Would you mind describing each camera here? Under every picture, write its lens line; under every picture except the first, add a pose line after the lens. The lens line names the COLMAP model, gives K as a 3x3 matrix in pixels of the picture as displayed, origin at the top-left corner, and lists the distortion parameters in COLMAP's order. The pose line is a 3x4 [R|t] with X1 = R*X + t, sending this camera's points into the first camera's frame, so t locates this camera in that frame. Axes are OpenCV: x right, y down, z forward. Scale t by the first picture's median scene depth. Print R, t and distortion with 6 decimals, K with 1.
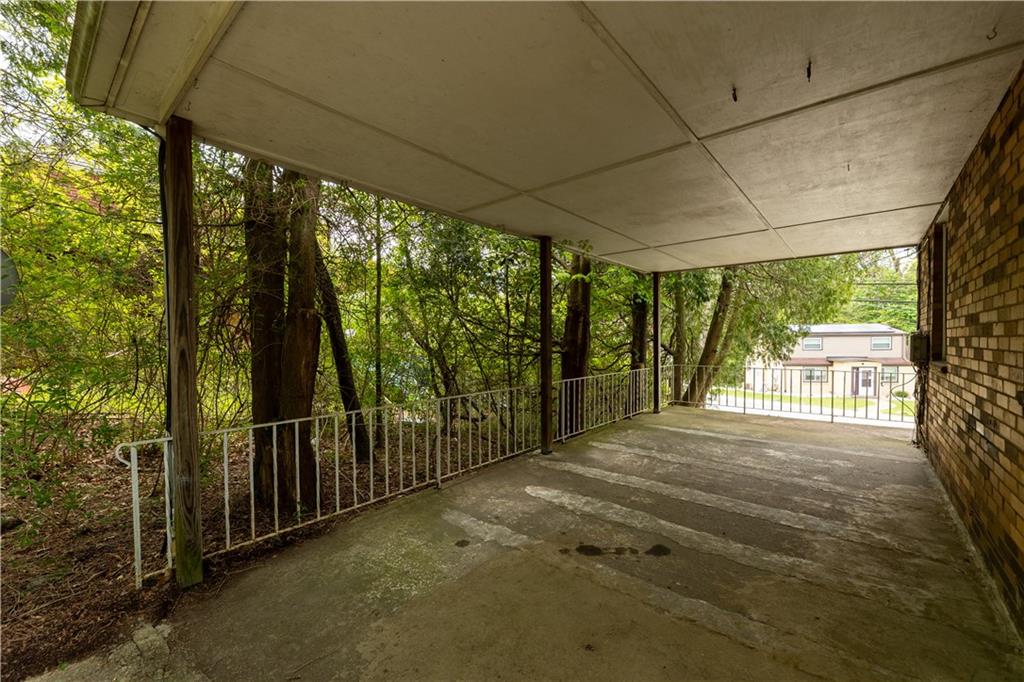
lens RADIAL K [[415.4, 0, 510.3], [0, 415.4, 346.2], [0, 0, 1]] dist [-0.001709, -0.000767]
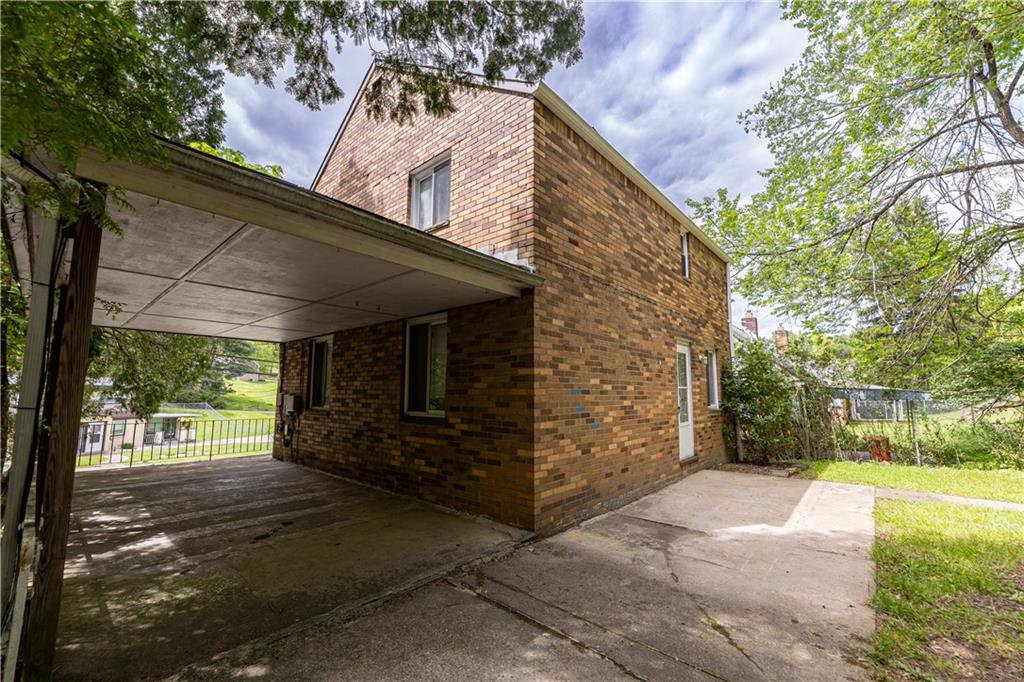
lens RADIAL K [[415.4, 0, 510.3], [0, 415.4, 346.2], [0, 0, 1]] dist [-0.001709, -0.000767]
pose [[0.023649, 0.120756, 0.992401, -1.006551], [0.008144, 0.992622, -0.120977, -0.018286], [-0.999687, 0.010943, 0.022491, 0.014899]]
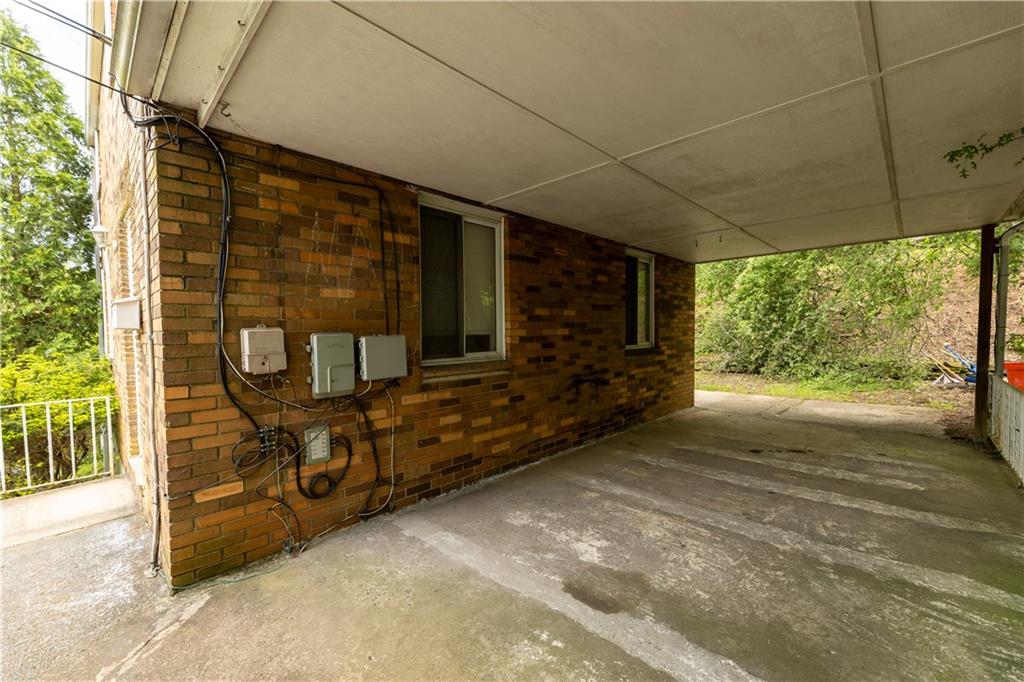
lens RADIAL K [[415.4, 0, 510.3], [0, 415.4, 346.2], [0, 0, 1]] dist [-0.001709, -0.000767]
pose [[-0.997725, 0.017195, 0.065185, 0.904935], [0.020293, 0.998681, 0.047165, -0.044186], [-0.064288, 0.048381, -0.996758, 1.984006]]
